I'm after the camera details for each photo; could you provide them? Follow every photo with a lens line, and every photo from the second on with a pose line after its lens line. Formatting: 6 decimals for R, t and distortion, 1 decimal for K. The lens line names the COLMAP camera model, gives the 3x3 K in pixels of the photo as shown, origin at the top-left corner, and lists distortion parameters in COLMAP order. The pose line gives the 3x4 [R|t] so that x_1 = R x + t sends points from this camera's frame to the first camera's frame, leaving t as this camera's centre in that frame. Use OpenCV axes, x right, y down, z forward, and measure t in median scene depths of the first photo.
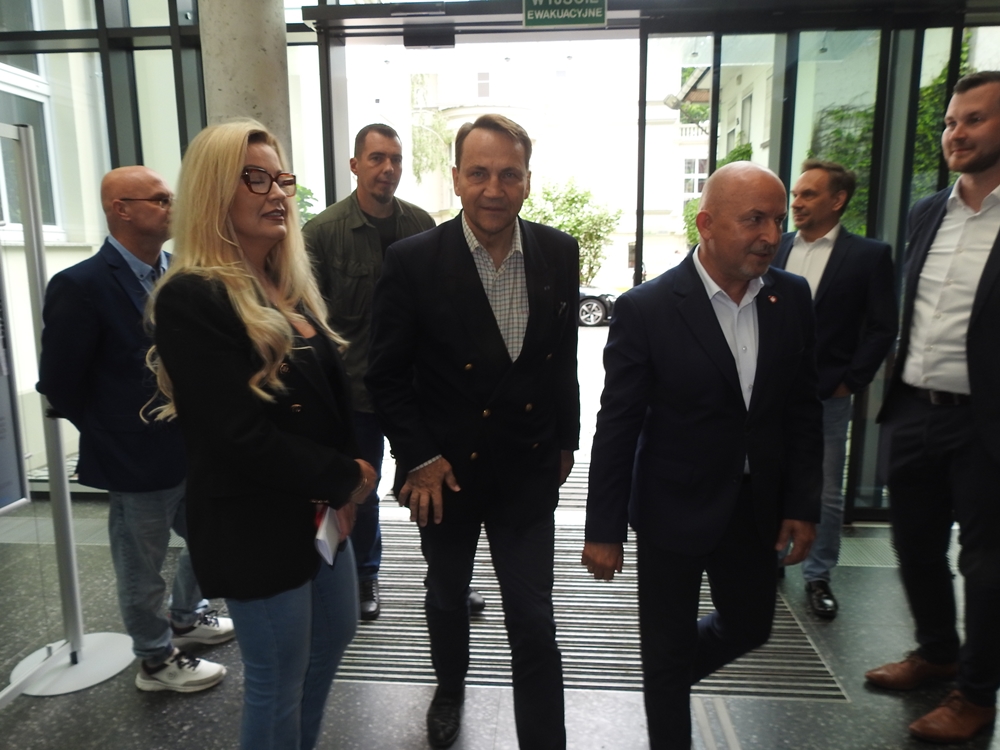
lens RADIAL K [[718.7, 0, 497.7], [0, 718.7, 374.2], [0, 0, 1]] dist [0.001603, 0.001374]
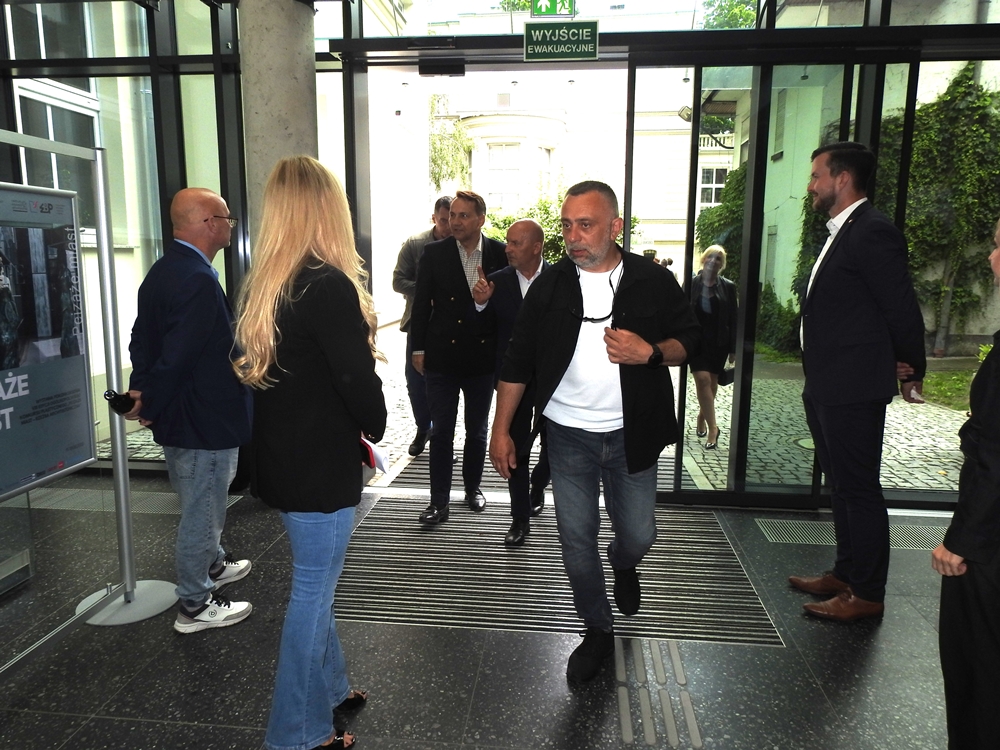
lens RADIAL K [[718.7, 0, 499.6], [0, 718.7, 375.5], [0, 0, 1]] dist [0.001603, 0.001374]
pose [[0.999597, 0.017167, -0.022597, 0.030908], [-0.017317, 0.999829, -0.006463, 0.020994], [0.022482, 0.006851, 0.999724, -0.126097]]
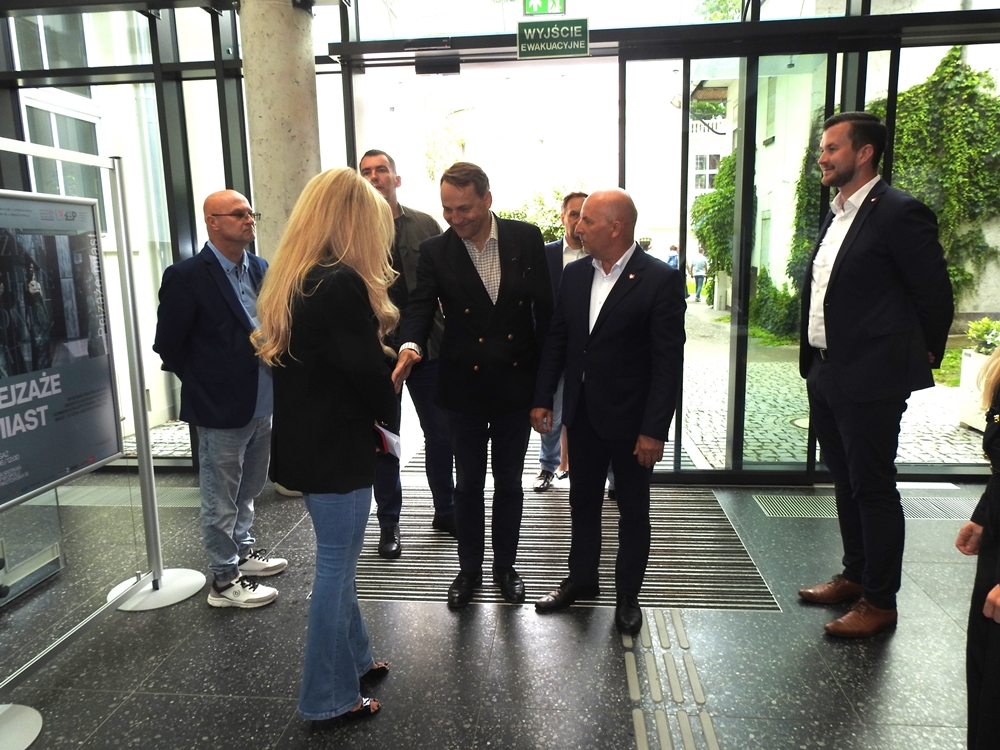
lens RADIAL K [[718.7, 0, 499.1], [0, 718.7, 374.9], [0, 0, 1]] dist [0.001603, 0.001374]
pose [[0.999693, -0.011670, -0.021857, 0.024916], [0.011749, 0.999925, 0.003500, 0.027169], [0.021814, -0.003755, 0.999755, -0.167941]]
